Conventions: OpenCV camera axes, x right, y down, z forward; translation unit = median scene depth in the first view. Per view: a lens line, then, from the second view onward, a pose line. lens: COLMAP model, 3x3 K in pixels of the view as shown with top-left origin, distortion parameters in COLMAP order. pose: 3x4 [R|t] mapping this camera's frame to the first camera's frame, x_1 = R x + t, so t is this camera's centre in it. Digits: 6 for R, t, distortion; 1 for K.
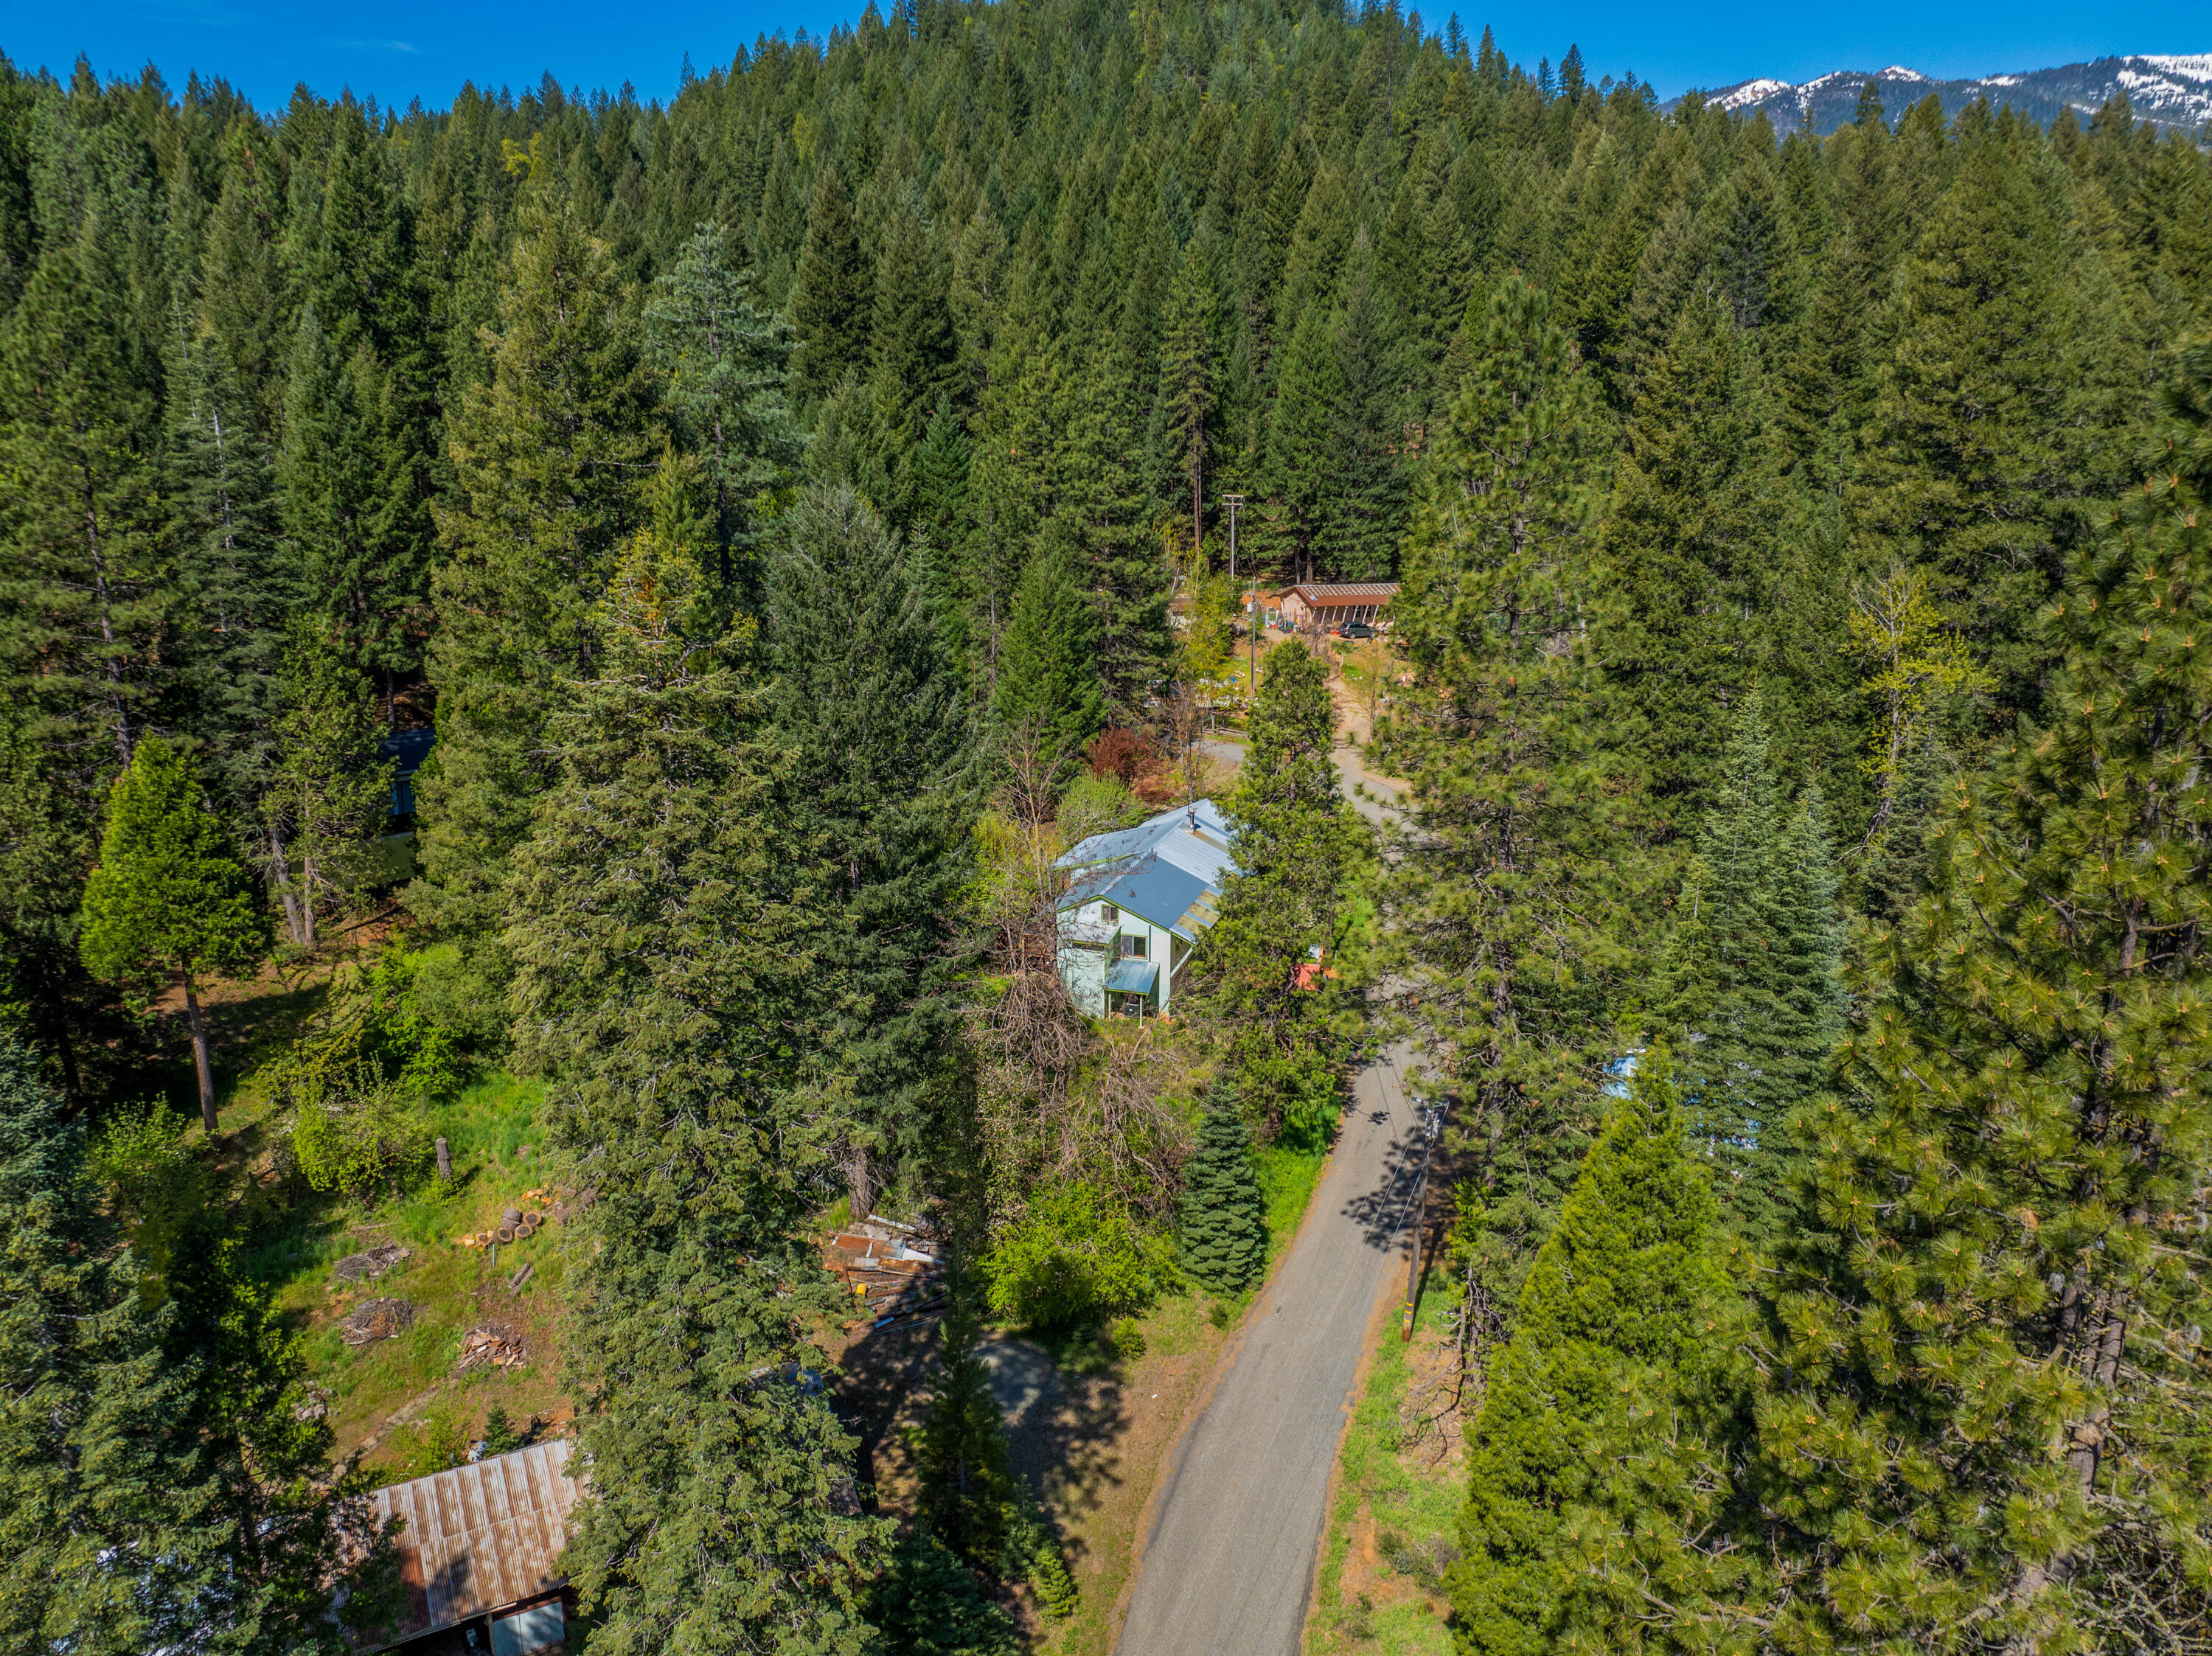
lens RADIAL K [[1557.8, 0, 1106.0], [0, 1557.8, 828.0], [0, 0, 1]] dist [-0.034660, 0.001931]
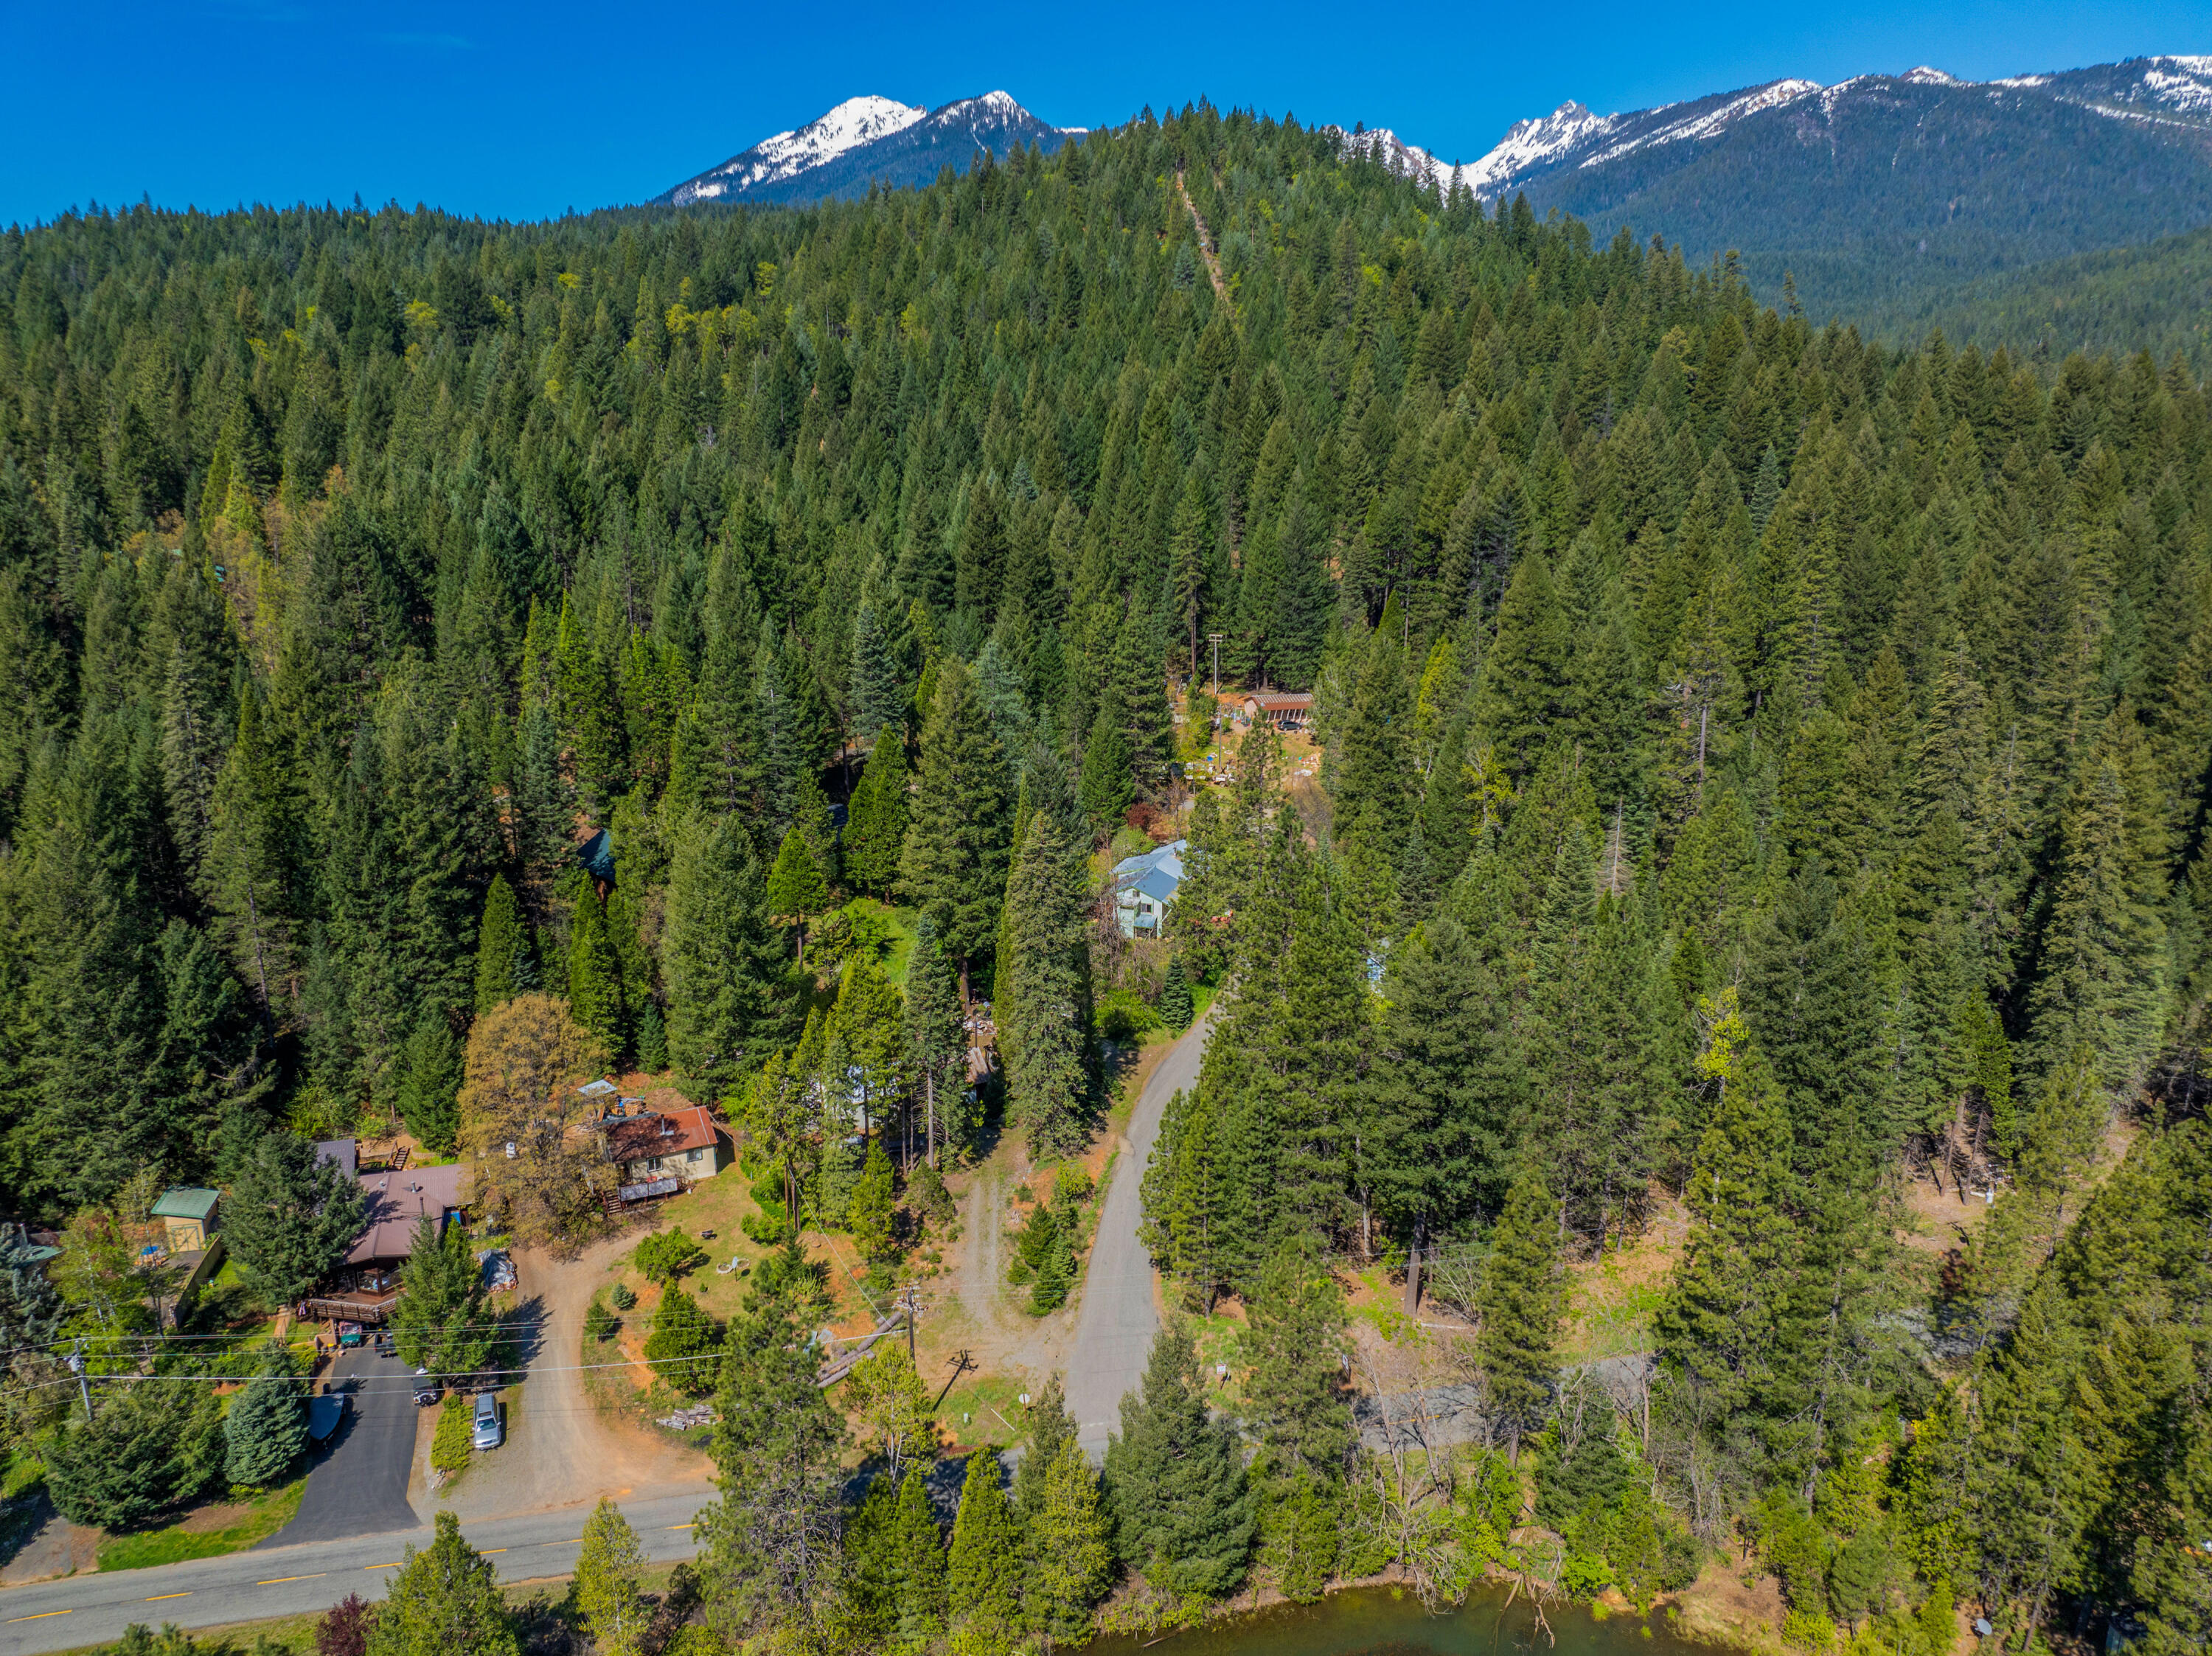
lens RADIAL K [[1557.8, 0, 1106.0], [0, 1557.8, 828.0], [0, 0, 1]] dist [-0.034660, 0.001931]
pose [[0.999809, 0.005863, -0.018637, 0.000039], [-0.005731, 0.999958, 0.007121, -0.039375], [0.018678, -0.007013, 0.999801, -0.865945]]
